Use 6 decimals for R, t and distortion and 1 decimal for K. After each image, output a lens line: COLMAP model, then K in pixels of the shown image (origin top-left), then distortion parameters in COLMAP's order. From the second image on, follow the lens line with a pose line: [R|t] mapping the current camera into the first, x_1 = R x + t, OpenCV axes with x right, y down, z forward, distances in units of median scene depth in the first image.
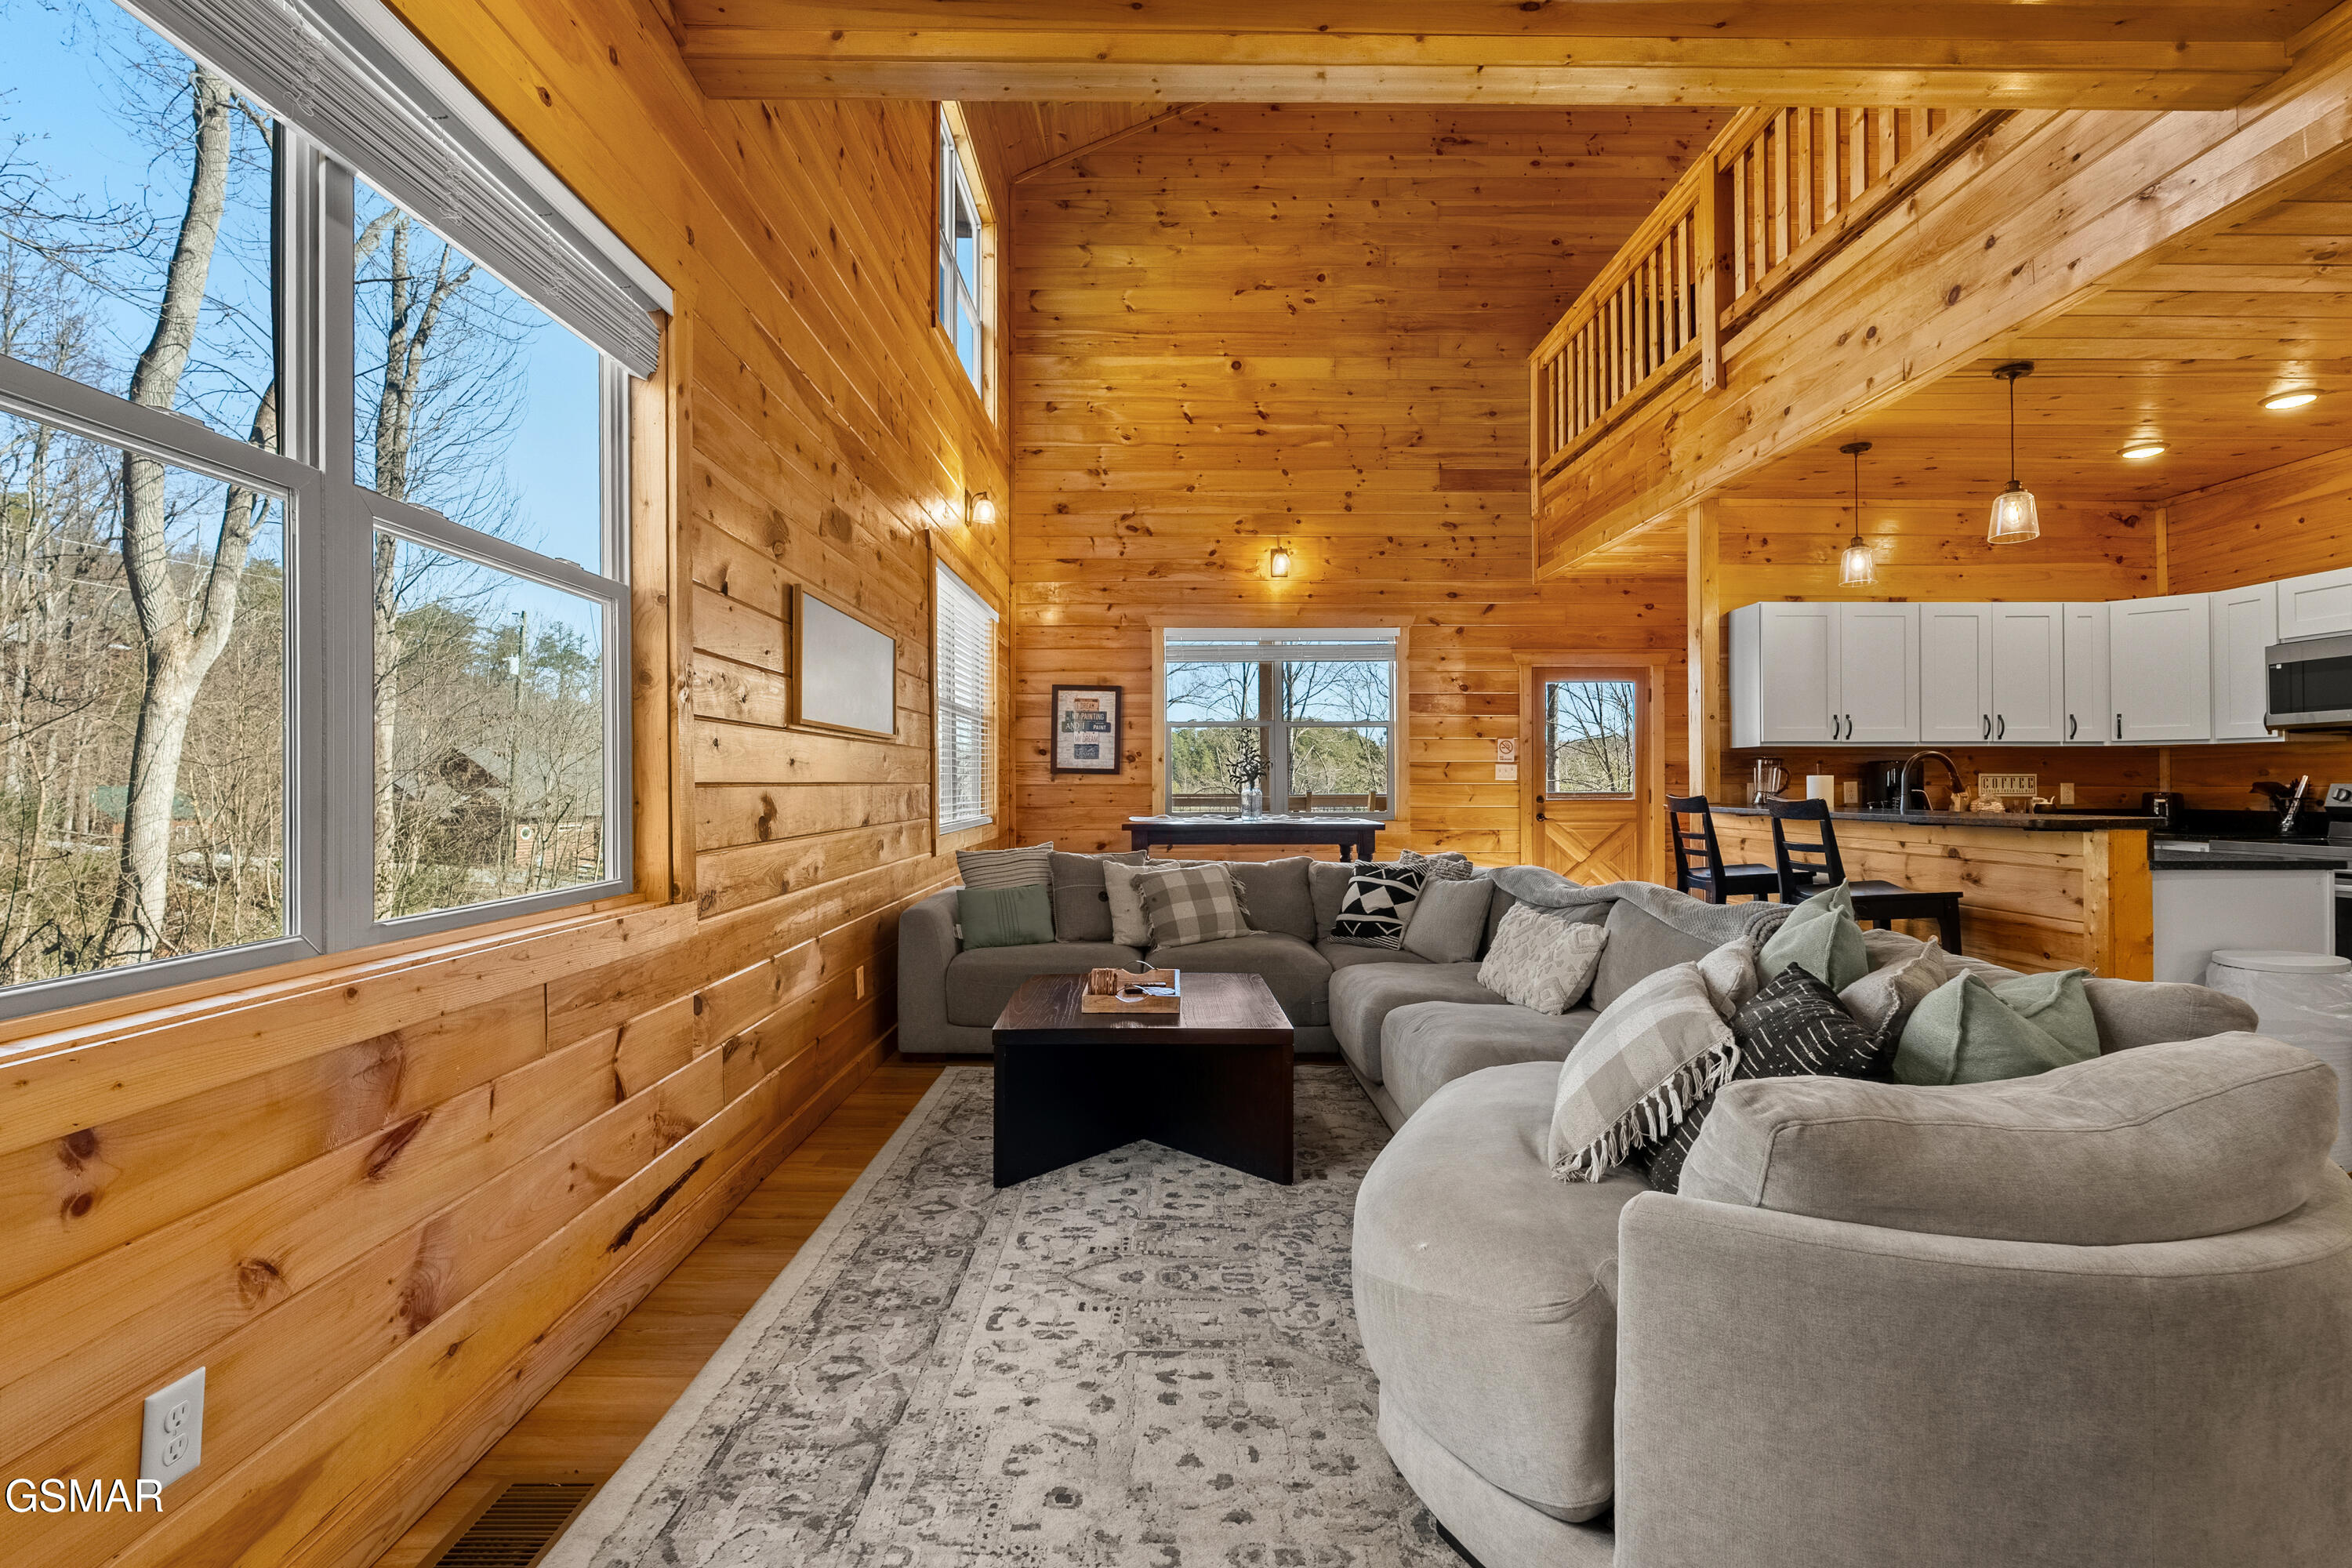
lens RADIAL K [[1037.3, 0, 1179.8], [0, 1037.3, 781.3], [0, 0, 1]] dist [-0.002597, -0.000236]
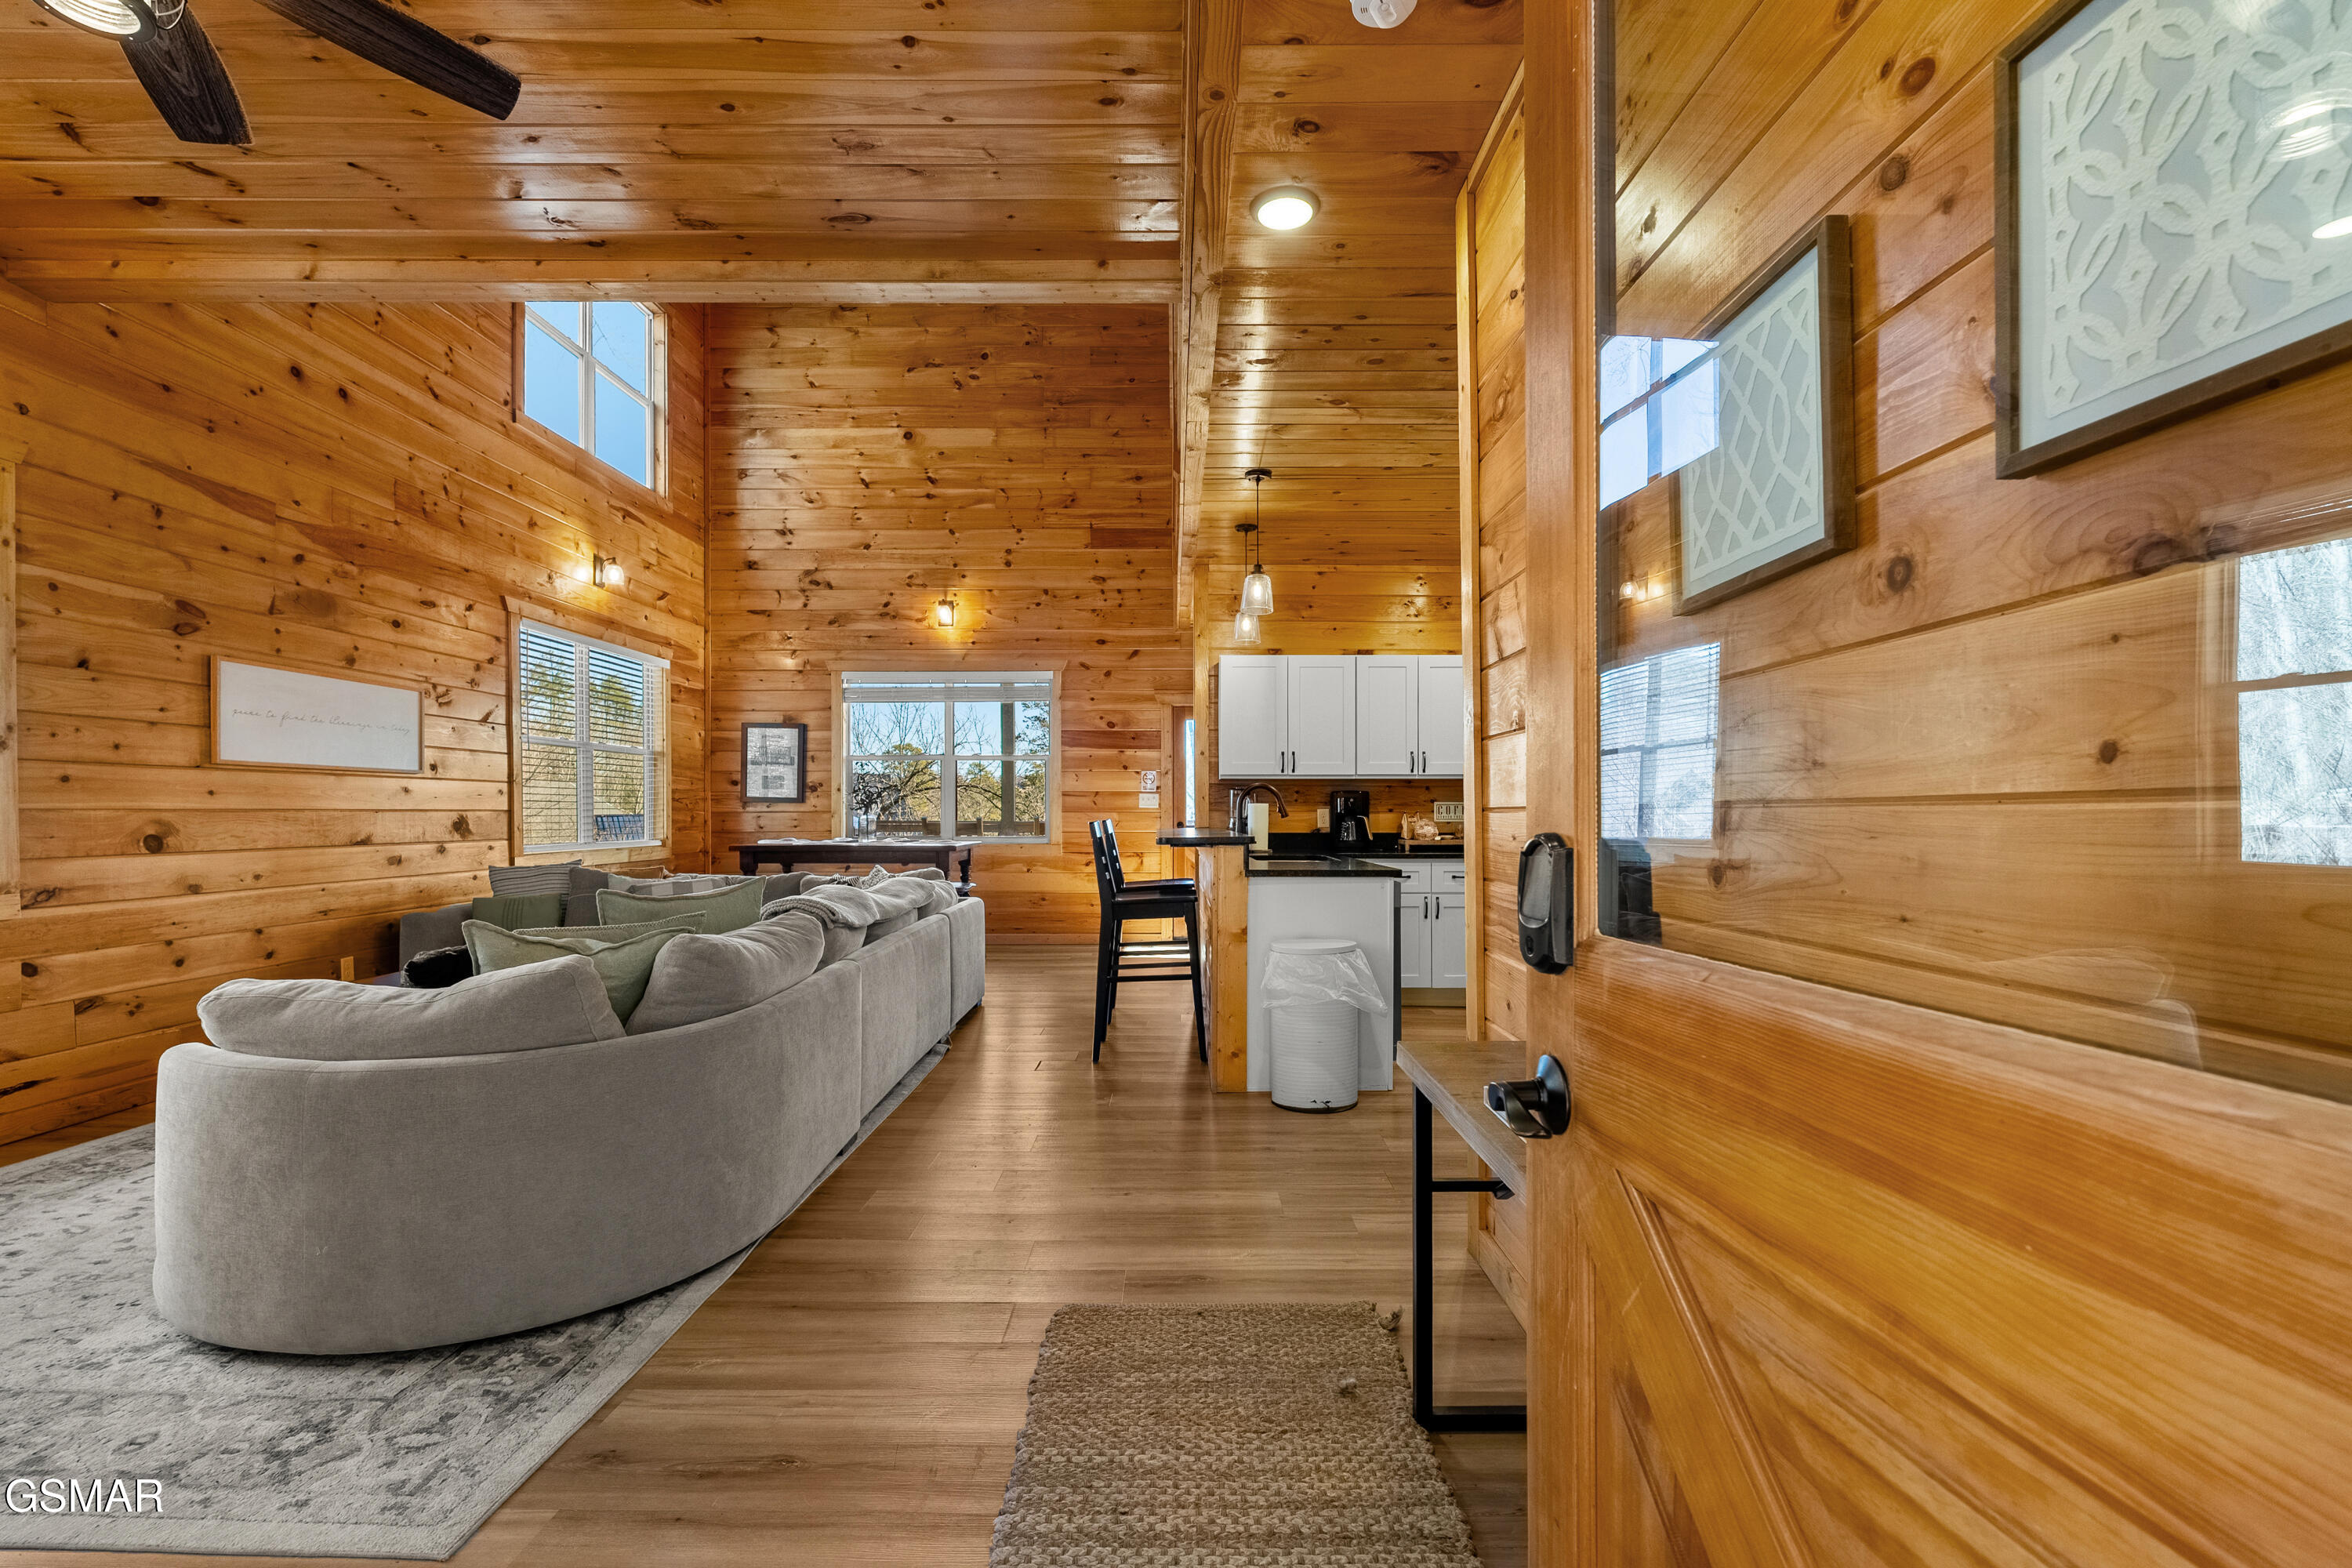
lens RADIAL K [[1037.3, 0, 1166.6], [0, 1037.3, 822.5], [0, 0, 1]] dist [-0.002597, -0.000236]
pose [[0.999957, 0.000062, -0.009258, 0.343434], [0.000053, 0.999924, 0.012339, 0.000773], [0.009258, -0.012339, 0.999881, -0.116685]]
